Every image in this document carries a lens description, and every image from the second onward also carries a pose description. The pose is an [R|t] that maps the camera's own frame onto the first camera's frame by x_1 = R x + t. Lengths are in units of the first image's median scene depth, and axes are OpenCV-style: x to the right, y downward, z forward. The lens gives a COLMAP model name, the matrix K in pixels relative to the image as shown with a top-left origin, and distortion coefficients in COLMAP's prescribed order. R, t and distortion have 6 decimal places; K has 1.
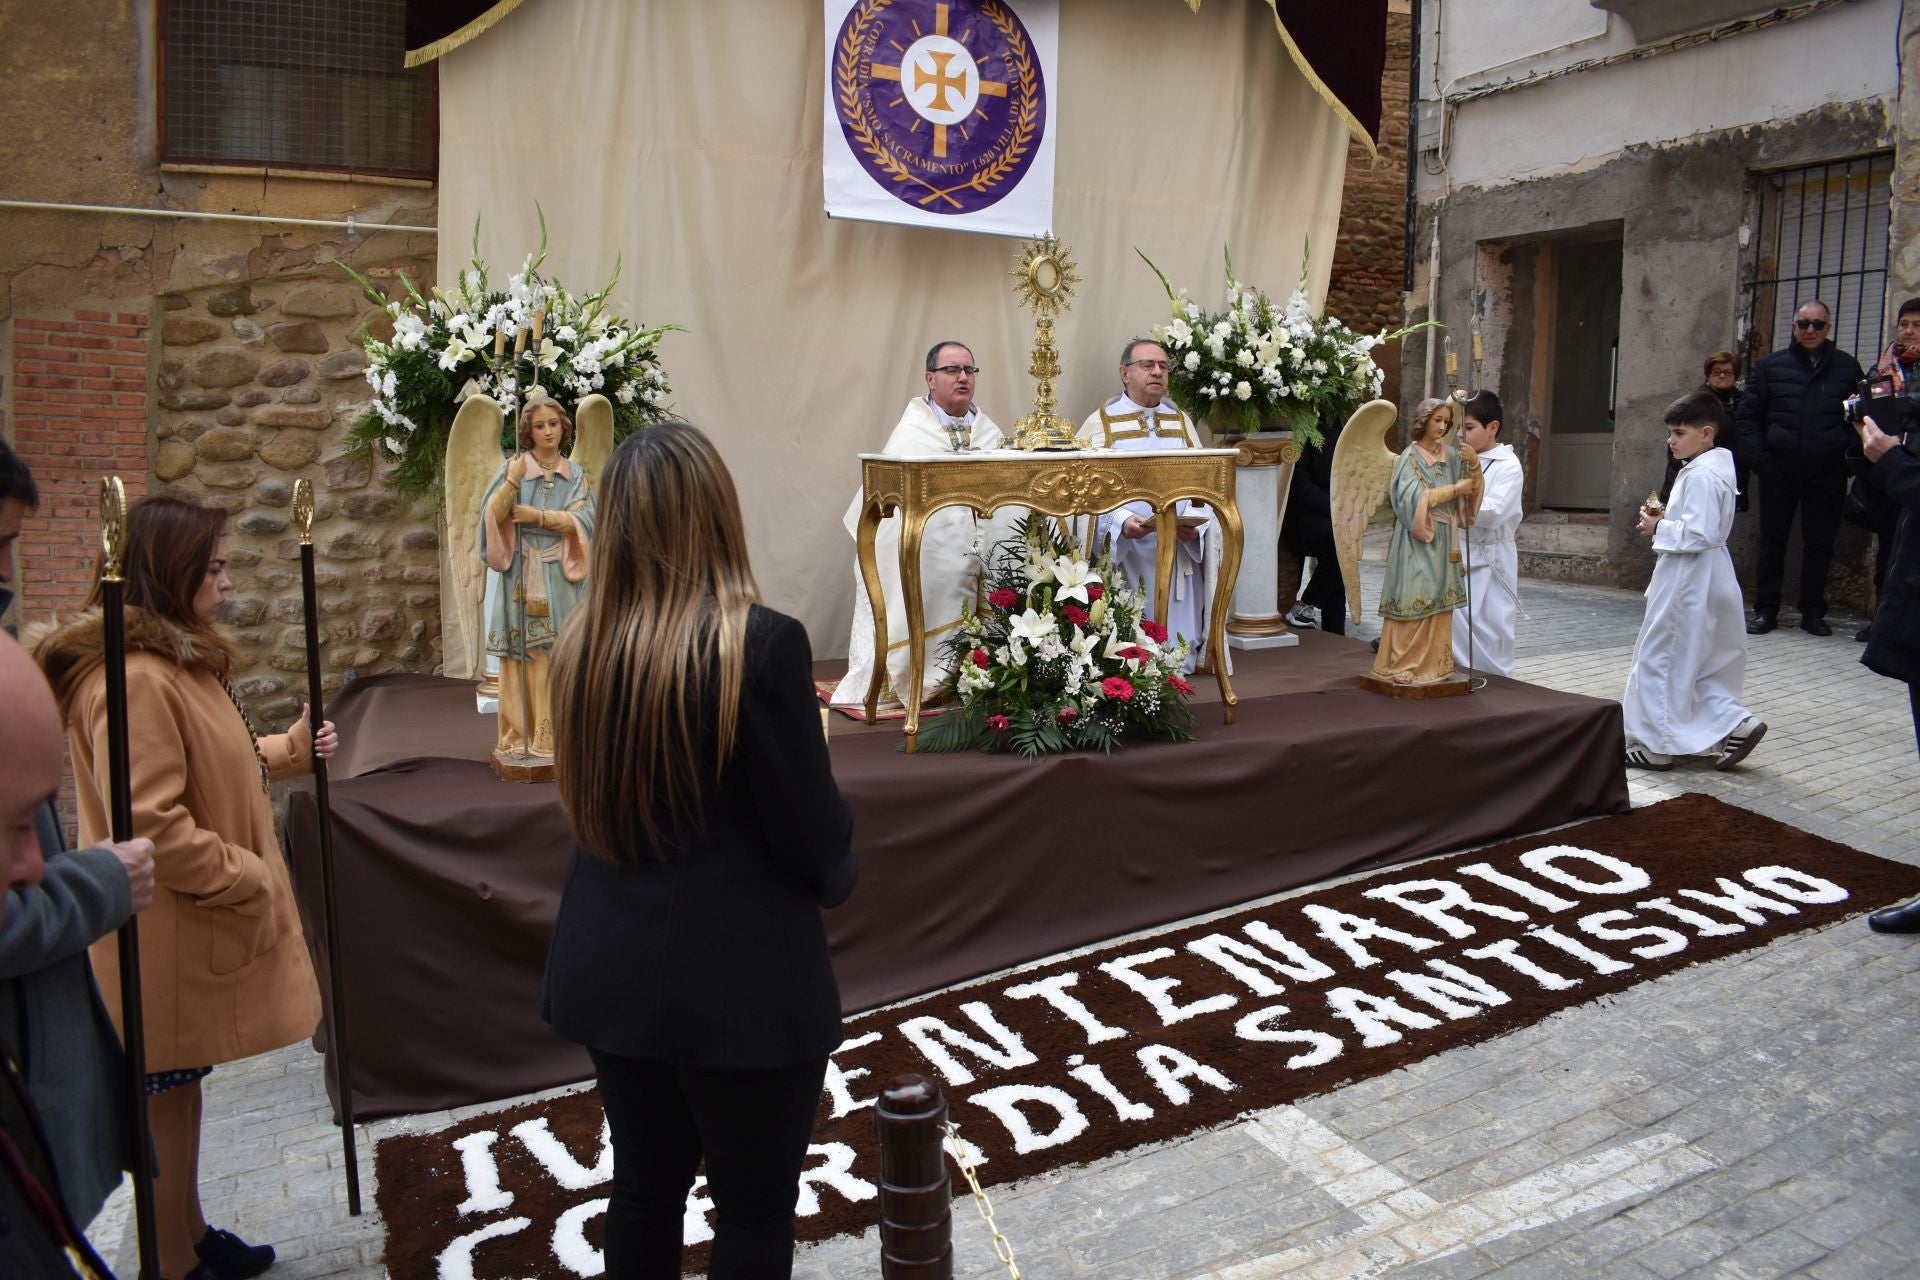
lens RADIAL K [[1788.5, 0, 960.0], [0, 1788.5, 640.0], [0, 0, 1]] dist [-0.102837, 0.028915]
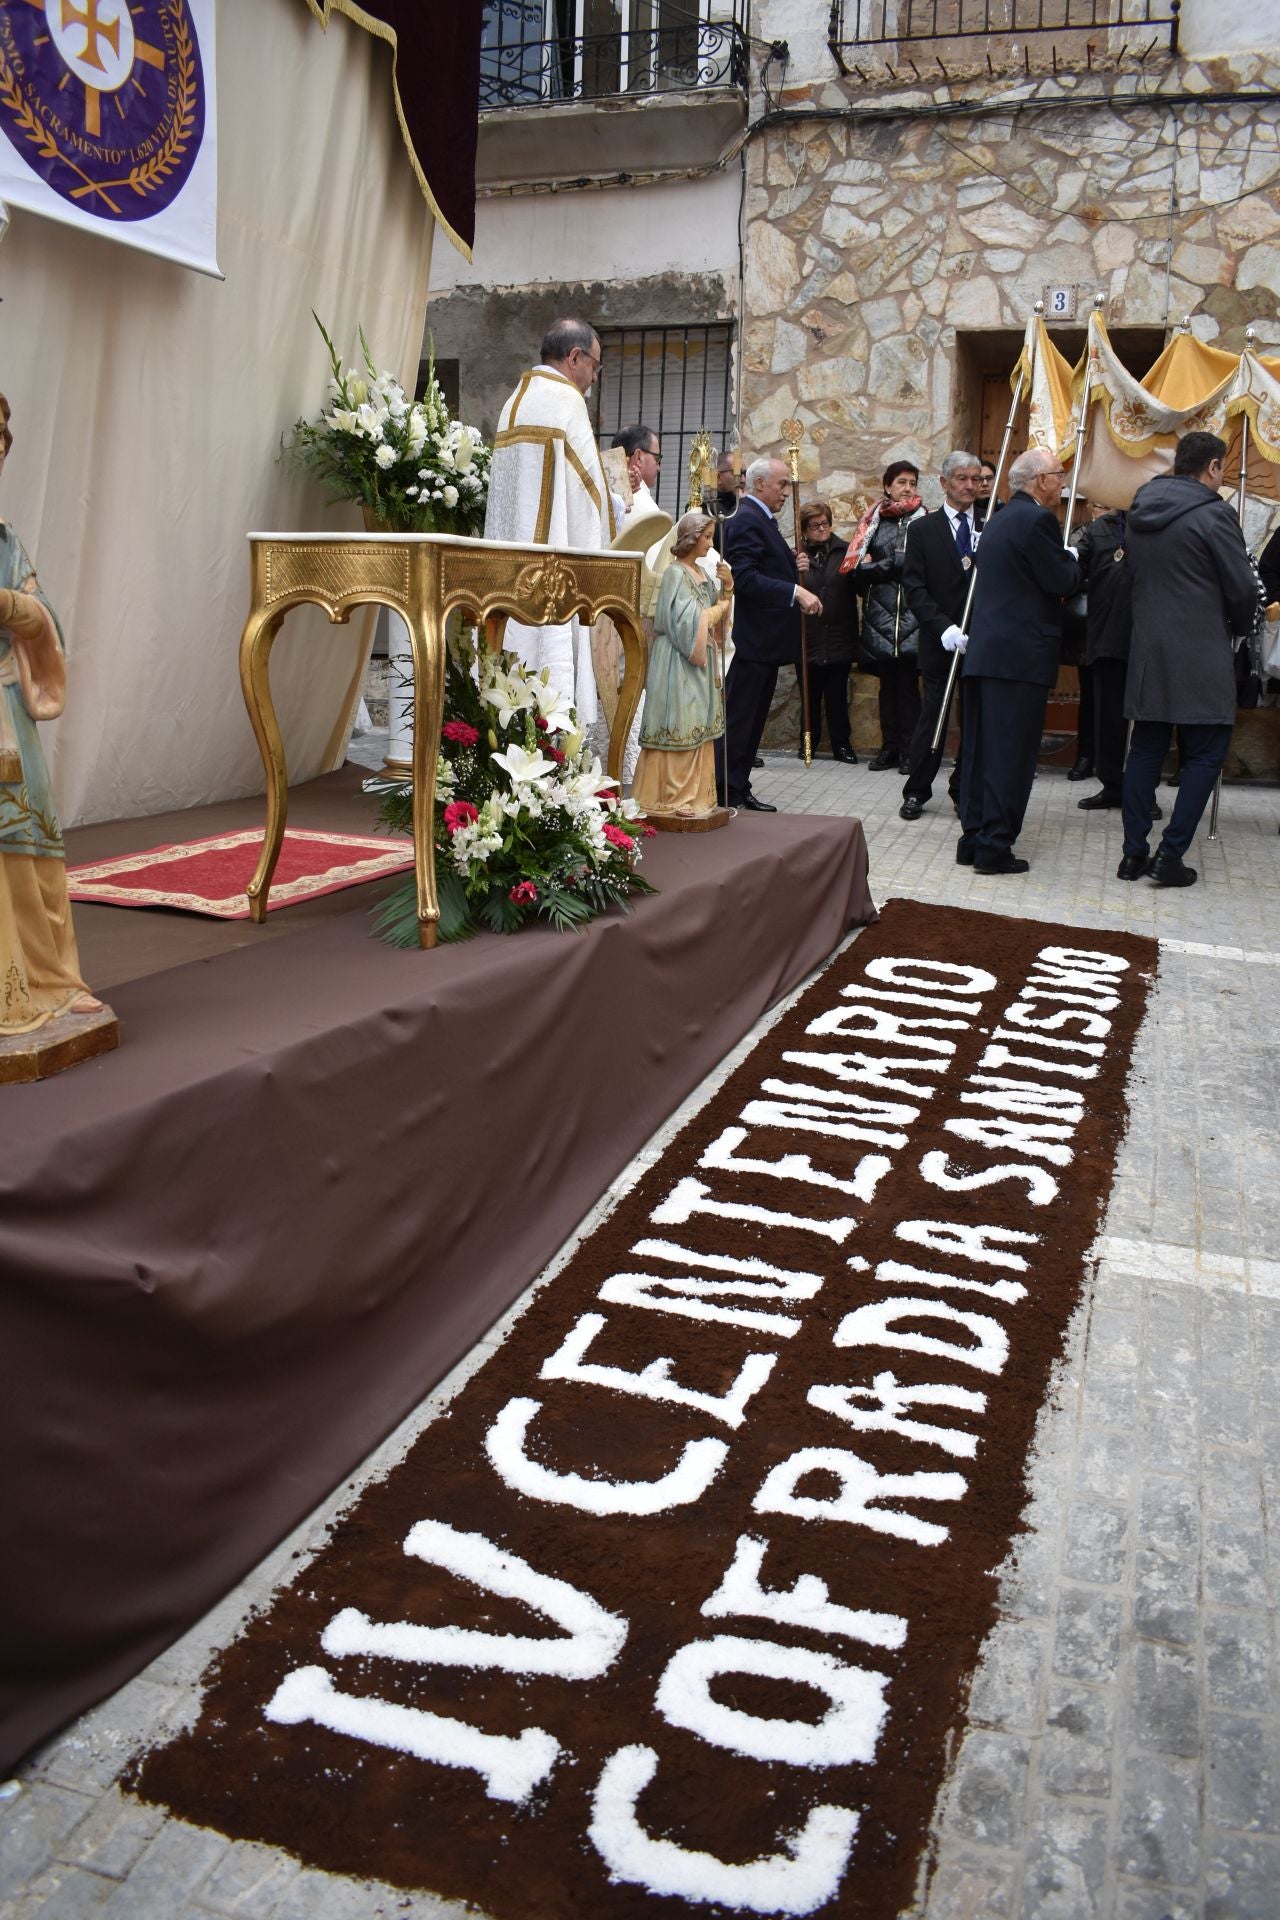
lens RADIAL K [[1621.4, 0, 640.2], [0, 1621.4, 1047.9], [0, 0, 1]] dist [-0.105102, 0.002433]
pose [[0.626706, -0.178505, 0.758535, -0.510795], [0.070111, 0.982378, 0.173255, -0.007041], [-0.776095, -0.055398, 0.628178, 0.535379]]
